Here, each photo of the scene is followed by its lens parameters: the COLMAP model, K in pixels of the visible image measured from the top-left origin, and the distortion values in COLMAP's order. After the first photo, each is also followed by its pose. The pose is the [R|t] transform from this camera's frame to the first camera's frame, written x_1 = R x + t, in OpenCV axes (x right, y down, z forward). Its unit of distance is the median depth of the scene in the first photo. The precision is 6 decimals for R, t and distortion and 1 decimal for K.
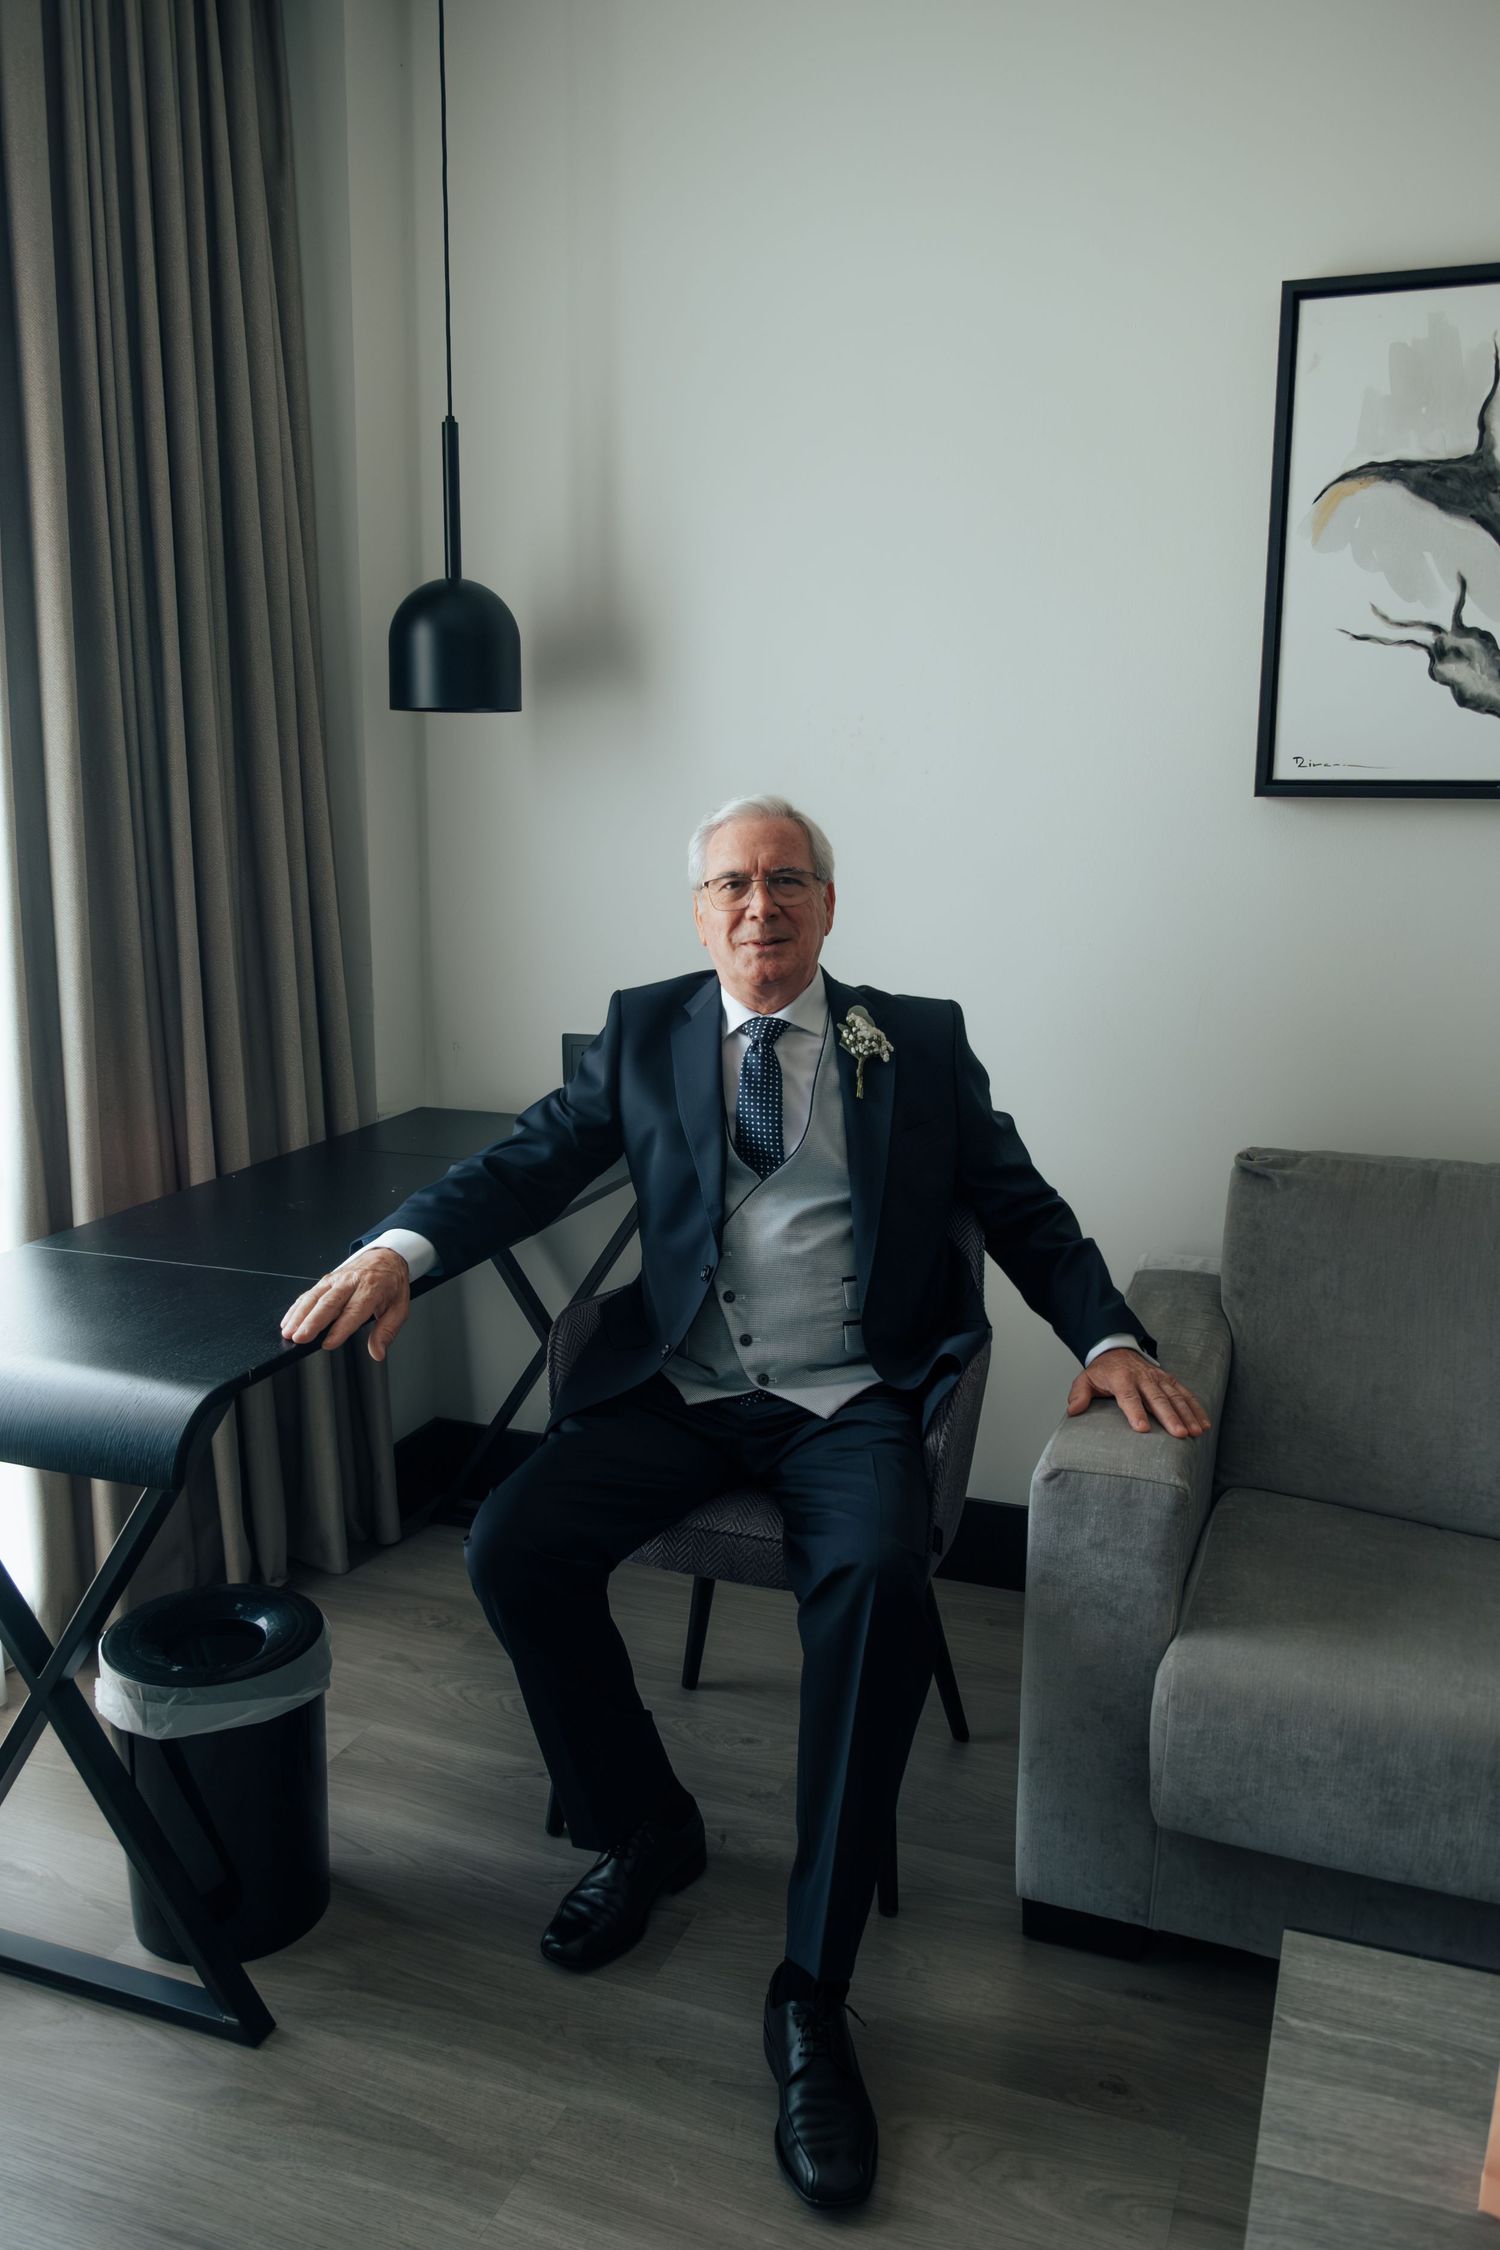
lens RADIAL K [[1784.3, 0, 748.4], [0, 1784.3, 1149.2], [0, 0, 1]] dist [-0.038383, 0.023878]
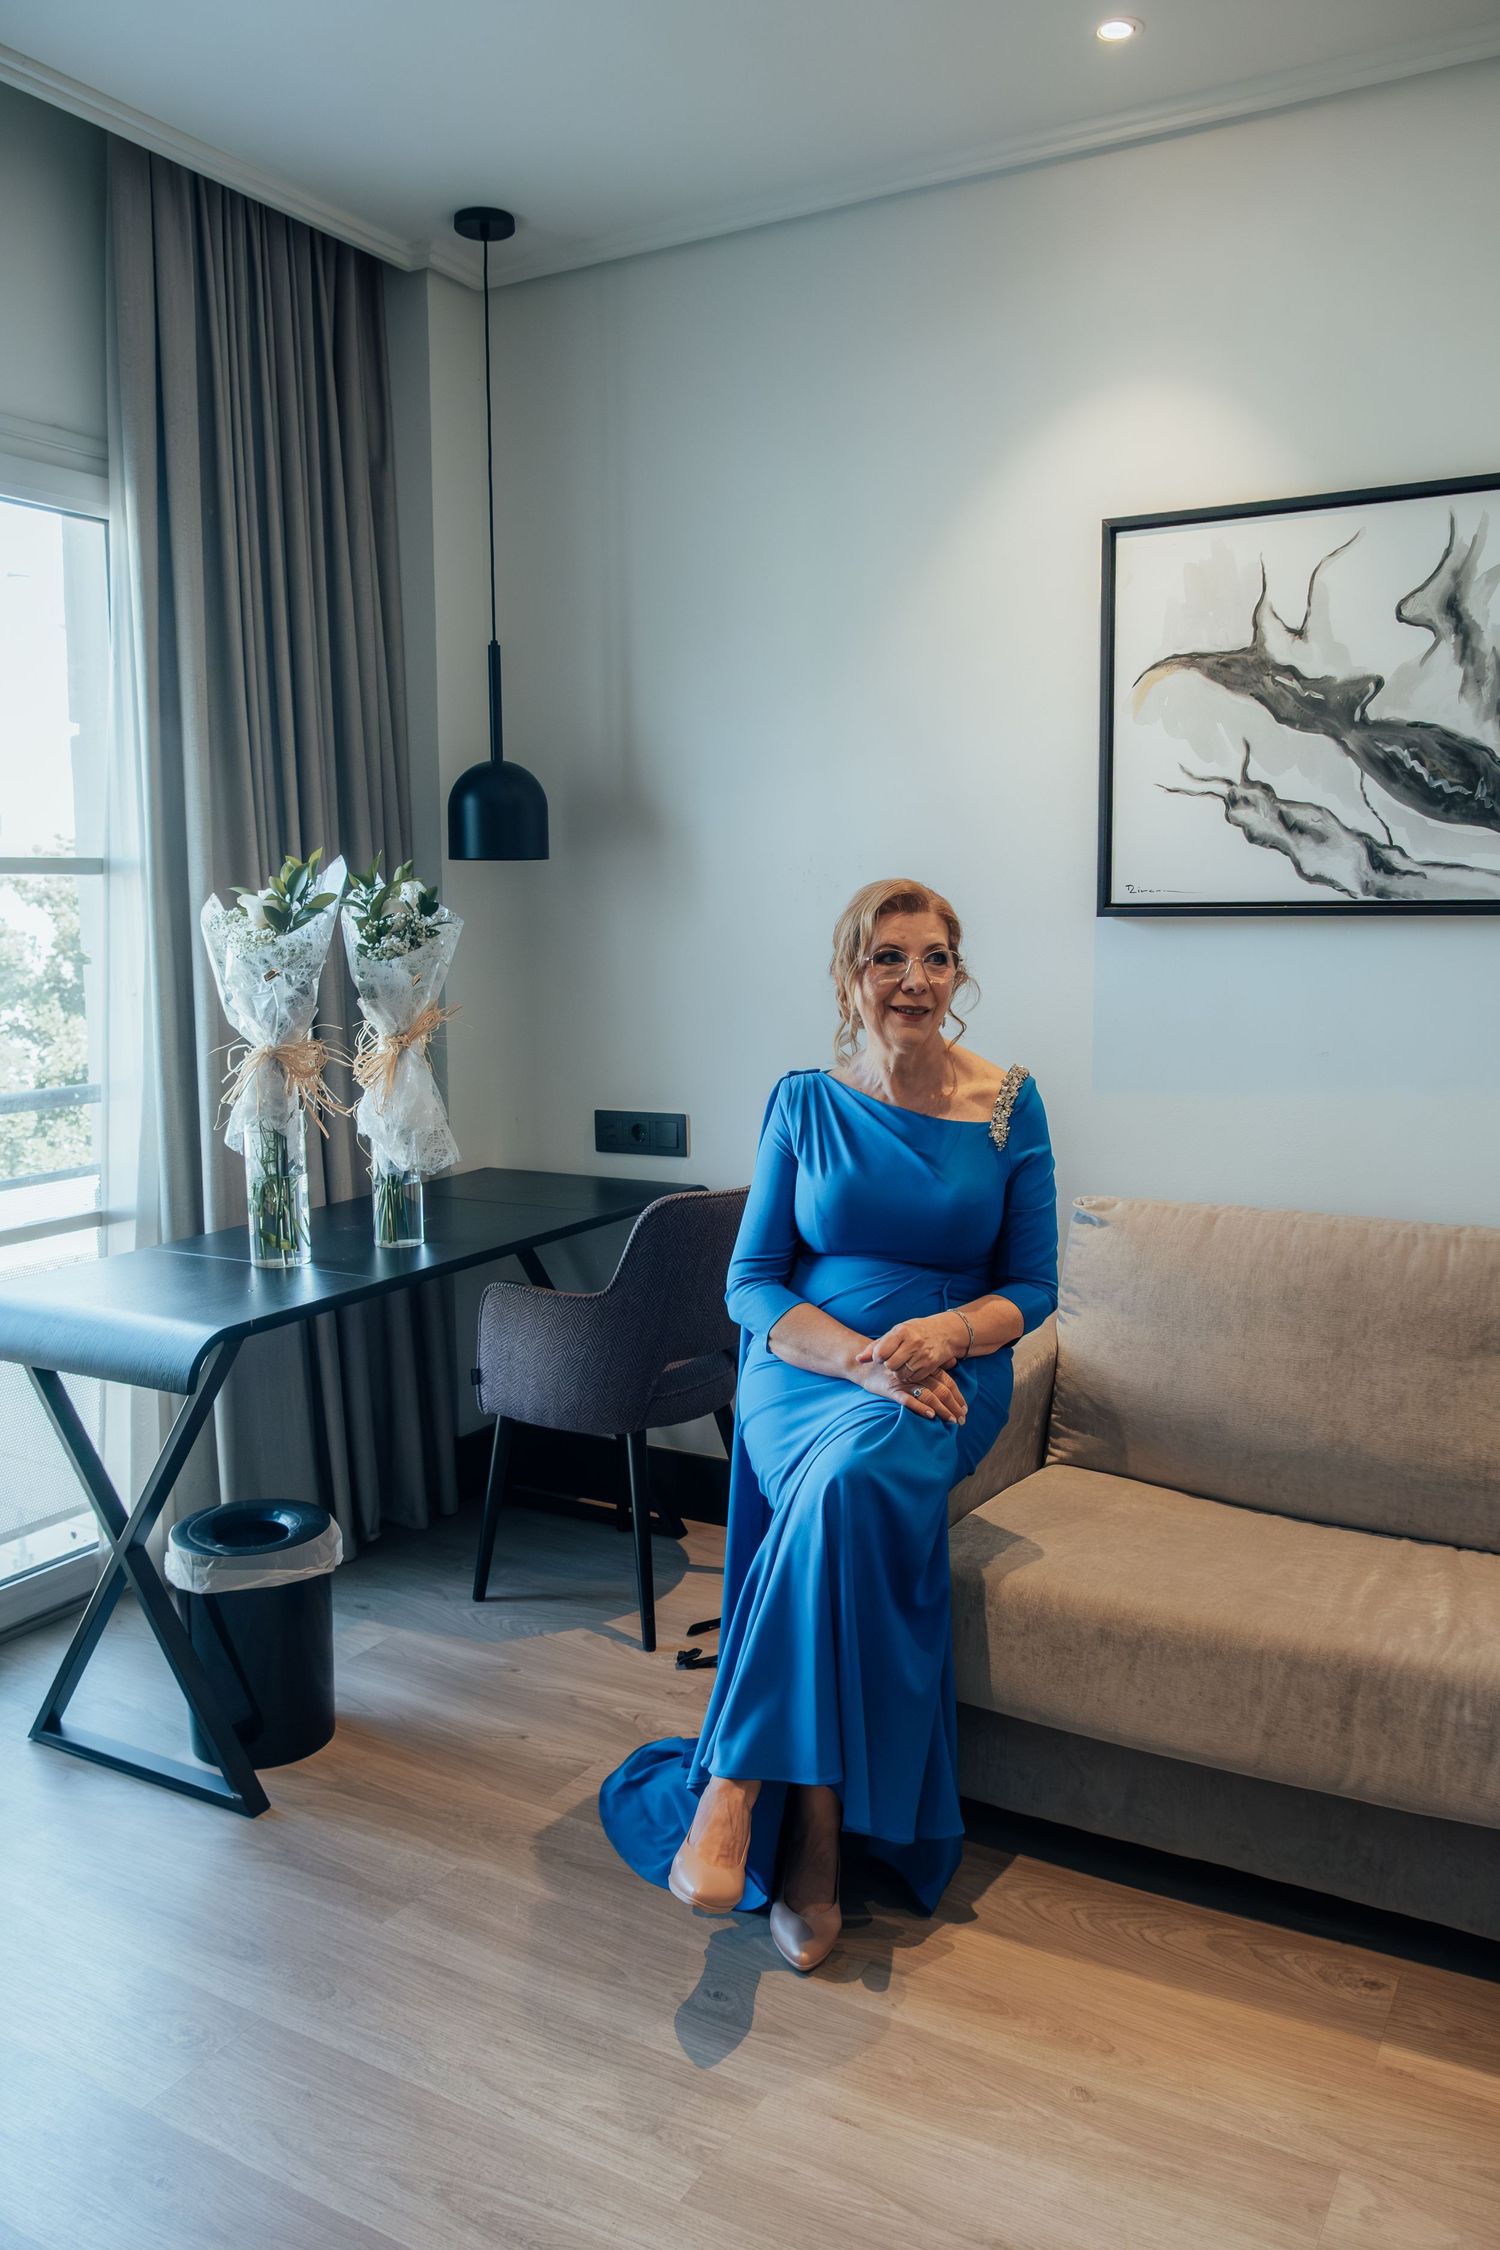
lens RADIAL K [[1725.0, 0, 738.2], [0, 1725.0, 1146.0], [0, 0, 1]] dist [-0.038742, 0.015401]
pose [[0.987762, 0.008336, -0.155748, 0.237931], [-0.019037, 0.997548, -0.067344, 0.052076], [0.154805, 0.069484, 0.985499, -0.236730]]
